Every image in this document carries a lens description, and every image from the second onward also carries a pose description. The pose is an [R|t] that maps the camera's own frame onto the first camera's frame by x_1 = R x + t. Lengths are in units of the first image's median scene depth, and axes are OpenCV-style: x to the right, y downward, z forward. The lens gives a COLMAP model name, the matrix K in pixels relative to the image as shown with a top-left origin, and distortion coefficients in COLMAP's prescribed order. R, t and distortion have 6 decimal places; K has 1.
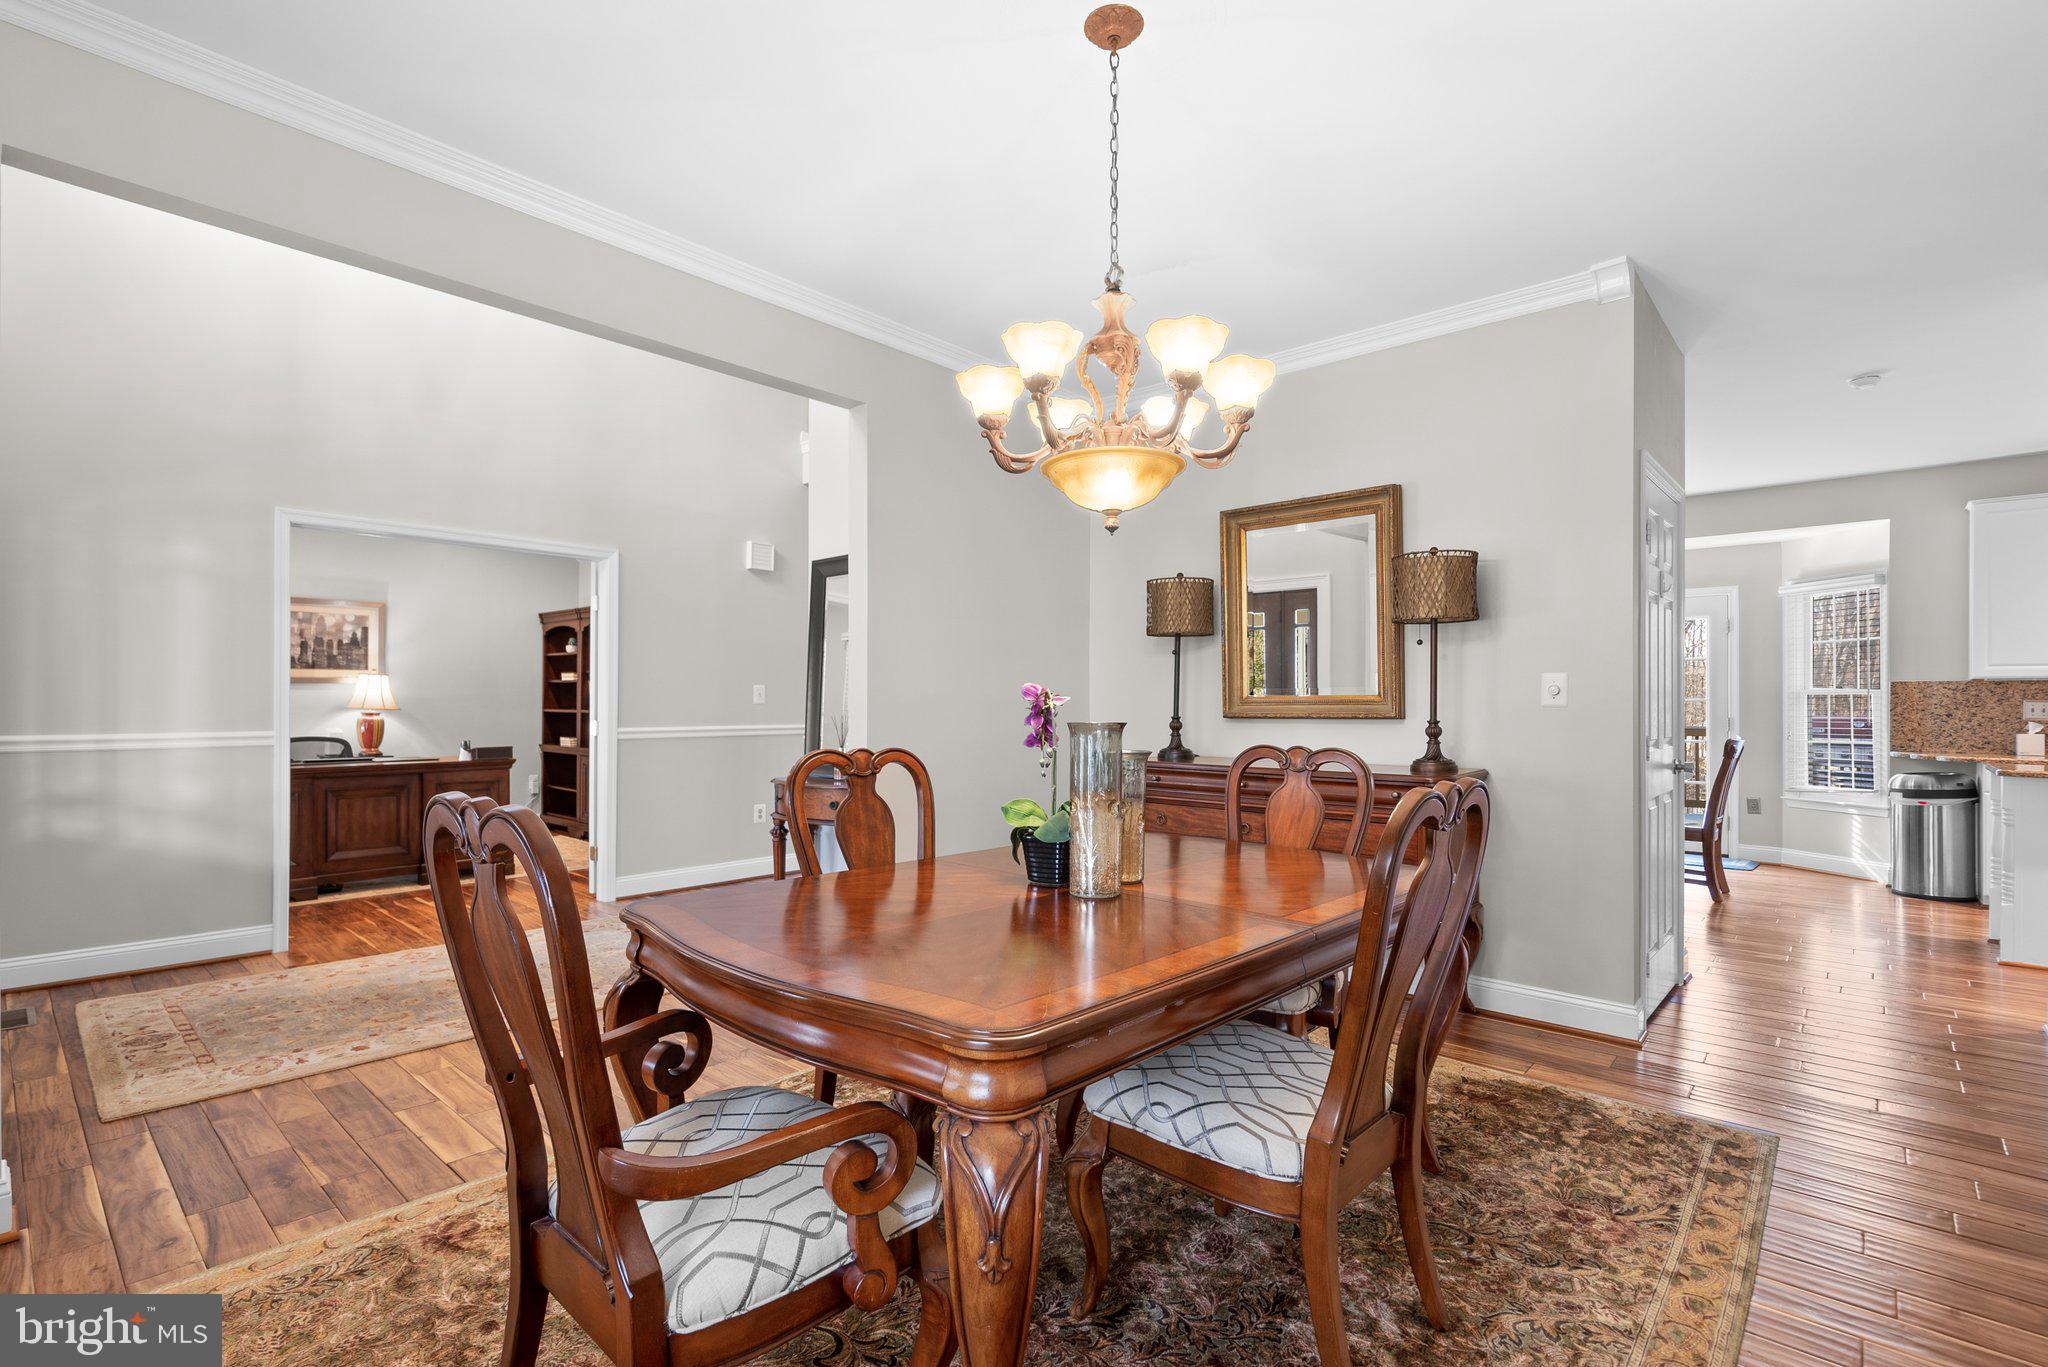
lens RADIAL K [[949.3, 0, 1018.7], [0, 949.3, 694.6], [0, 0, 1]] dist [-0.005499, 0.002295]
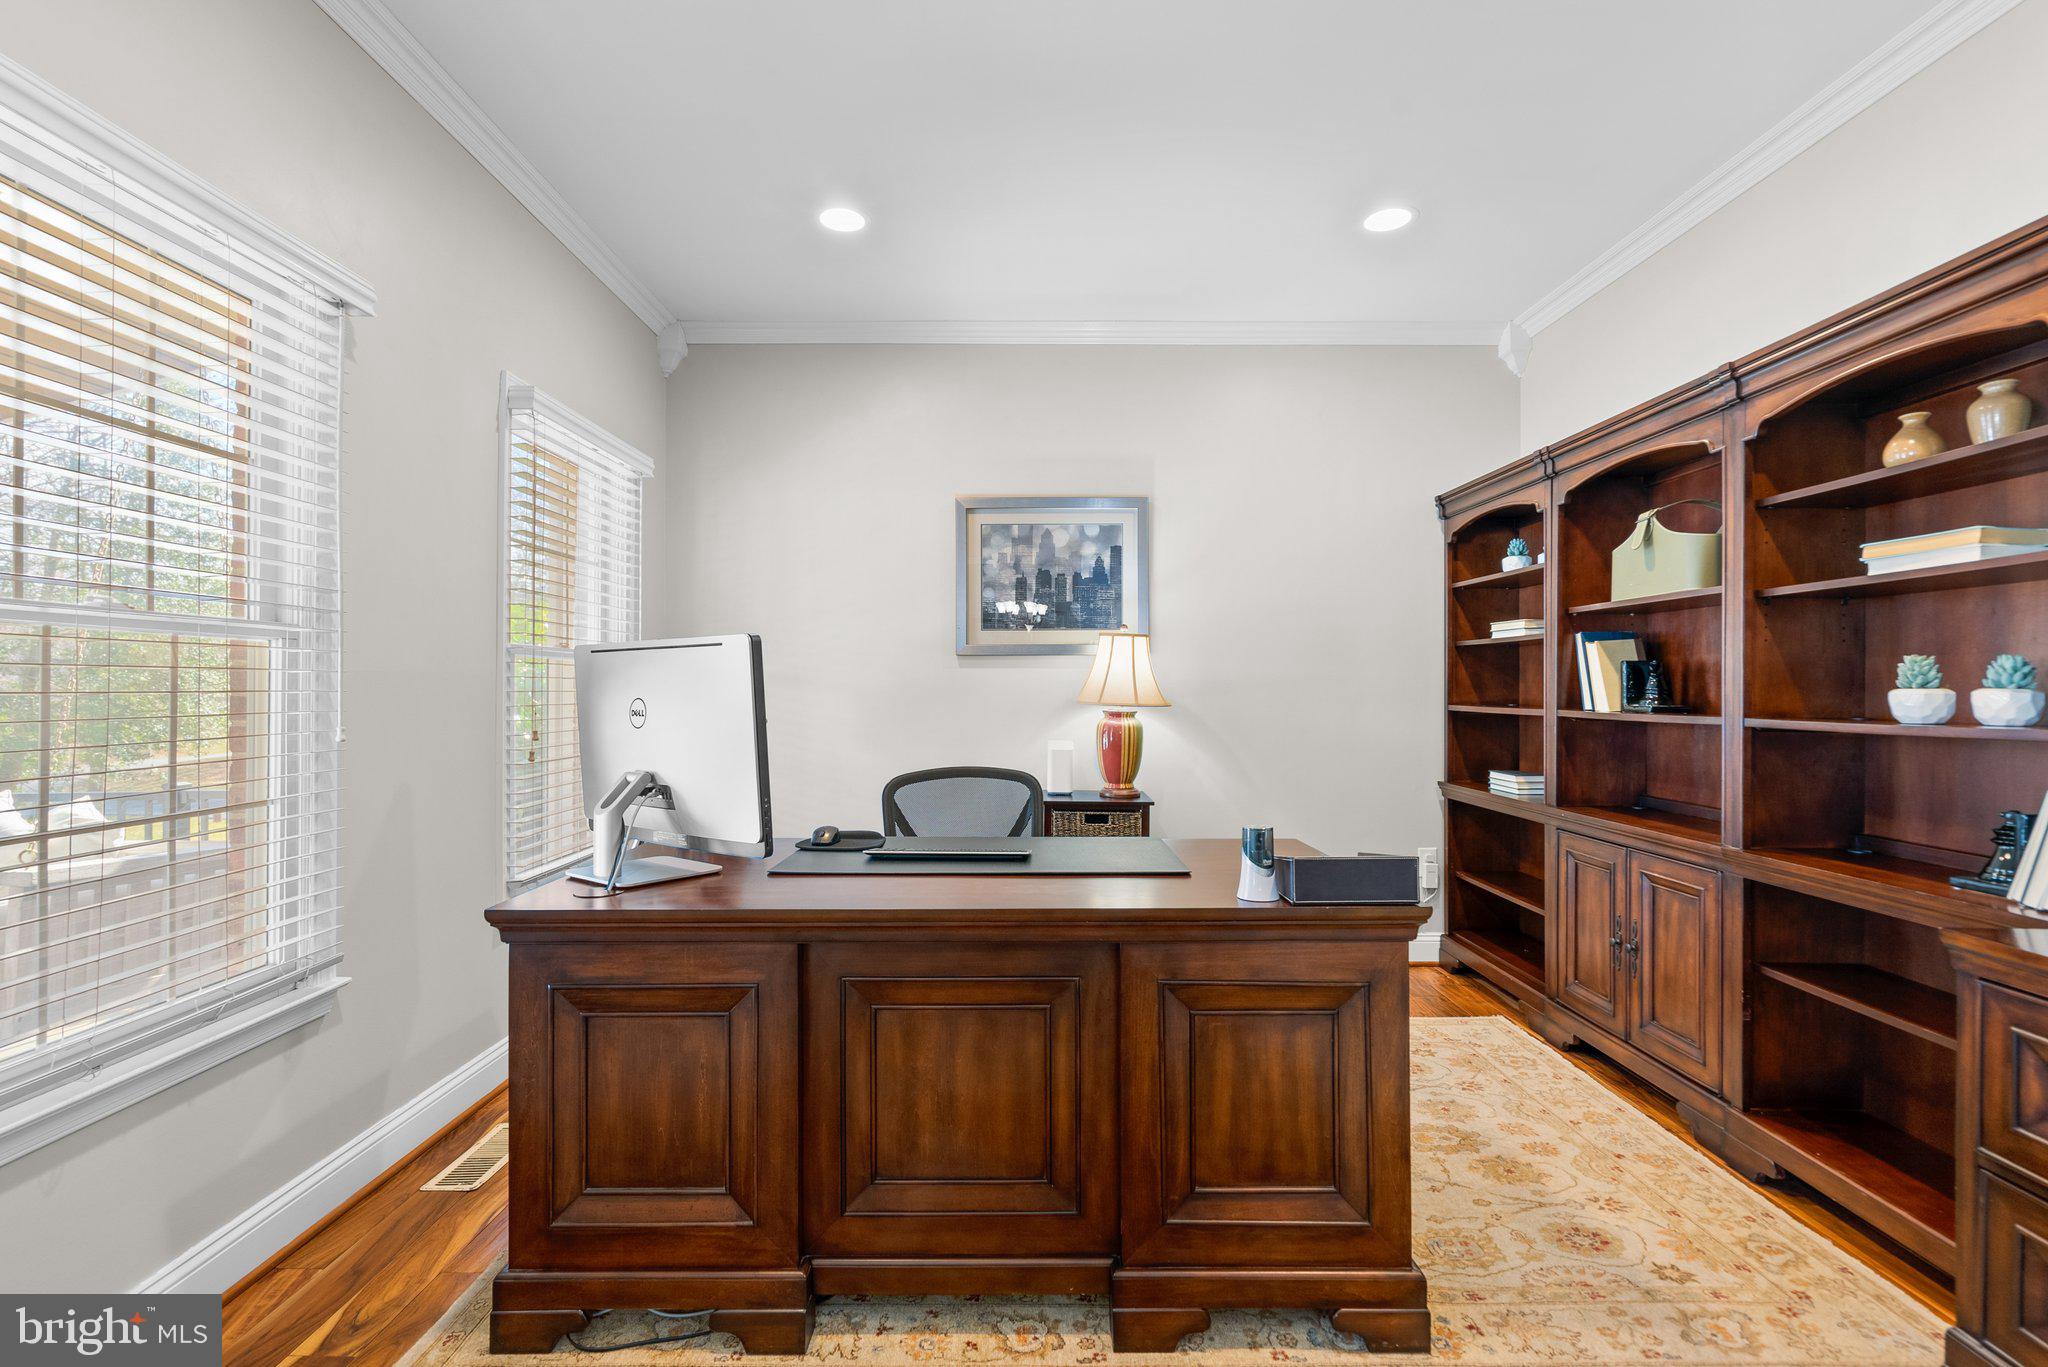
lens RADIAL K [[949.3, 0, 1012.6], [0, 949.3, 693.3], [0, 0, 1]] dist [-0.005499, 0.002295]
pose [[0.667911, 0.001043, -0.744241, -0.345724], [0.007672, 0.999936, 0.008286, 0.004918], [0.744202, -0.011244, 0.667860, 0.619425]]
